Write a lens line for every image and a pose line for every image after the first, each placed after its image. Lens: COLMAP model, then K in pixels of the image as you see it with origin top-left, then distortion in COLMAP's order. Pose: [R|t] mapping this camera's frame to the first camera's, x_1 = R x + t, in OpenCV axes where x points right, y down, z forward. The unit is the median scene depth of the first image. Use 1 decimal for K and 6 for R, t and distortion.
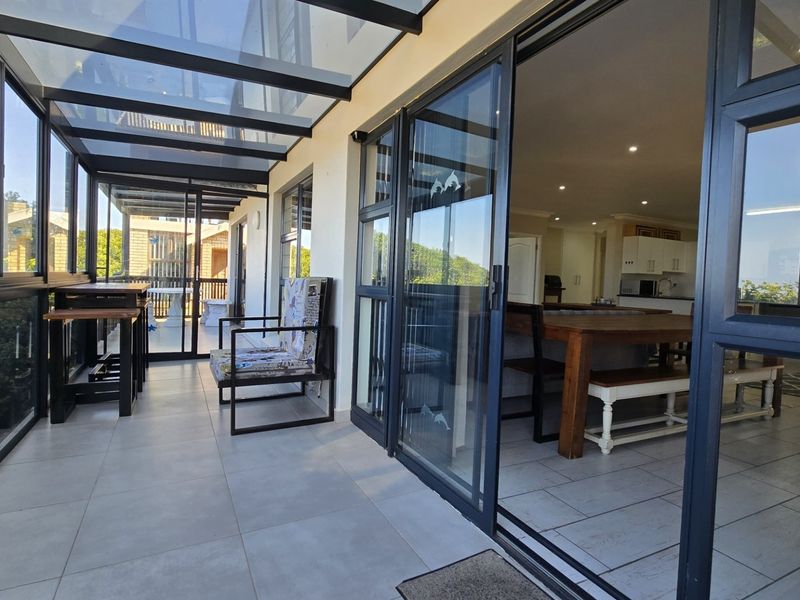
lens RADIAL K [[438.3, 0, 396.1], [0, 438.3, 297.5], [0, 0, 1]] dist [0.000566, 0.000141]
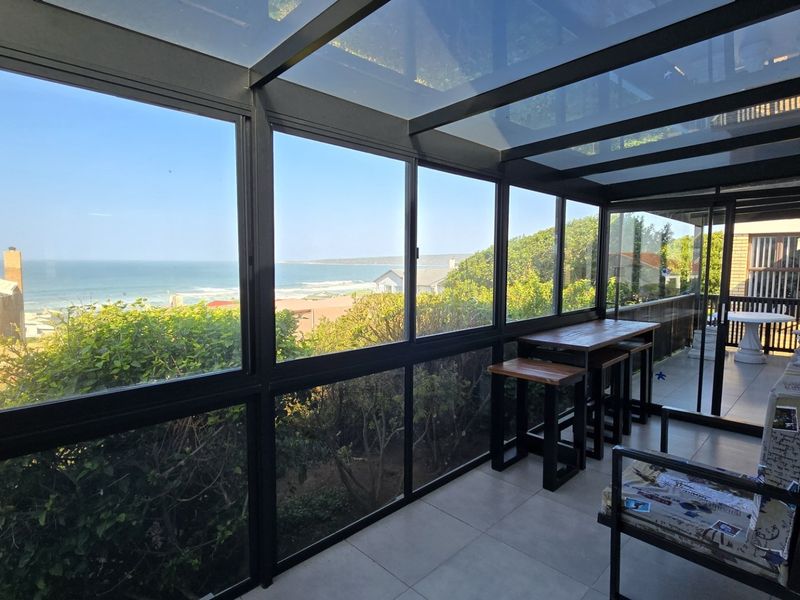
lens RADIAL K [[438.3, 0, 396.1], [0, 438.3, 300.1], [0, 0, 1]] dist [0.000566, 0.000141]
pose [[0.289292, 0.046490, -0.956111, 0.139275], [-0.027824, 0.998806, 0.040147, -0.150247], [0.956836, 0.014989, 0.290240, 0.435869]]
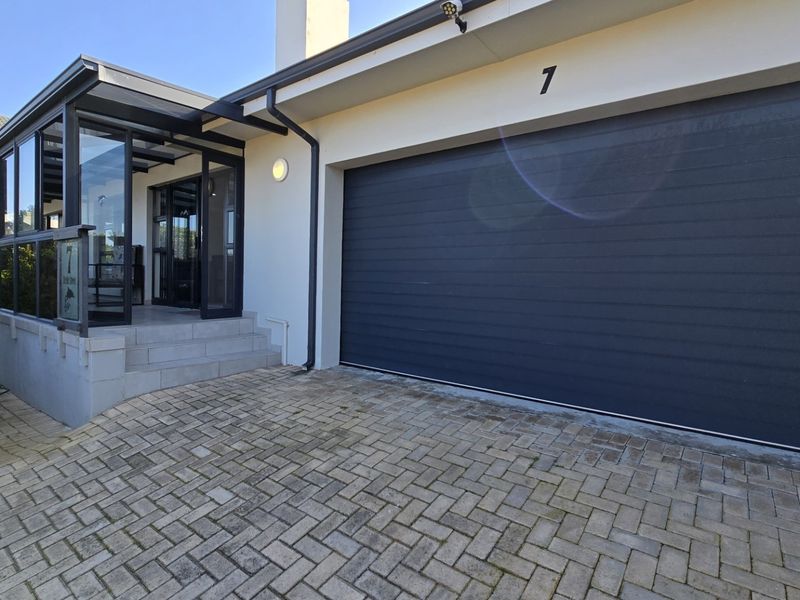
lens RADIAL K [[510.3, 0, 402.2], [0, 510.3, 299.2], [0, 0, 1]] dist [0.014663, 0.001221]
pose [[0.933714, -0.023152, 0.357270, 0.173878], [0.021065, 0.999731, 0.009731, 0.249419], [-0.357399, -0.001560, 0.933951, -2.080746]]
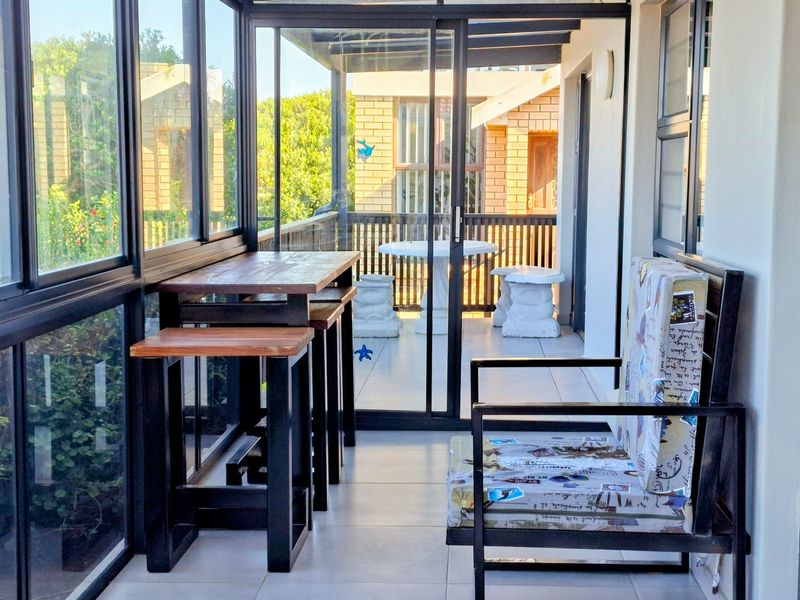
lens RADIAL K [[1177.8, 0, 404.8], [0, 1177.8, 300.4], [0, 0, 1]] dist [0.148320, 0.000000]
pose [[0.861395, 0.022387, -0.507442, 0.109760], [0.008078, 0.998298, 0.057754, -0.079160], [0.507872, -0.053848, 0.859748, 0.029985]]
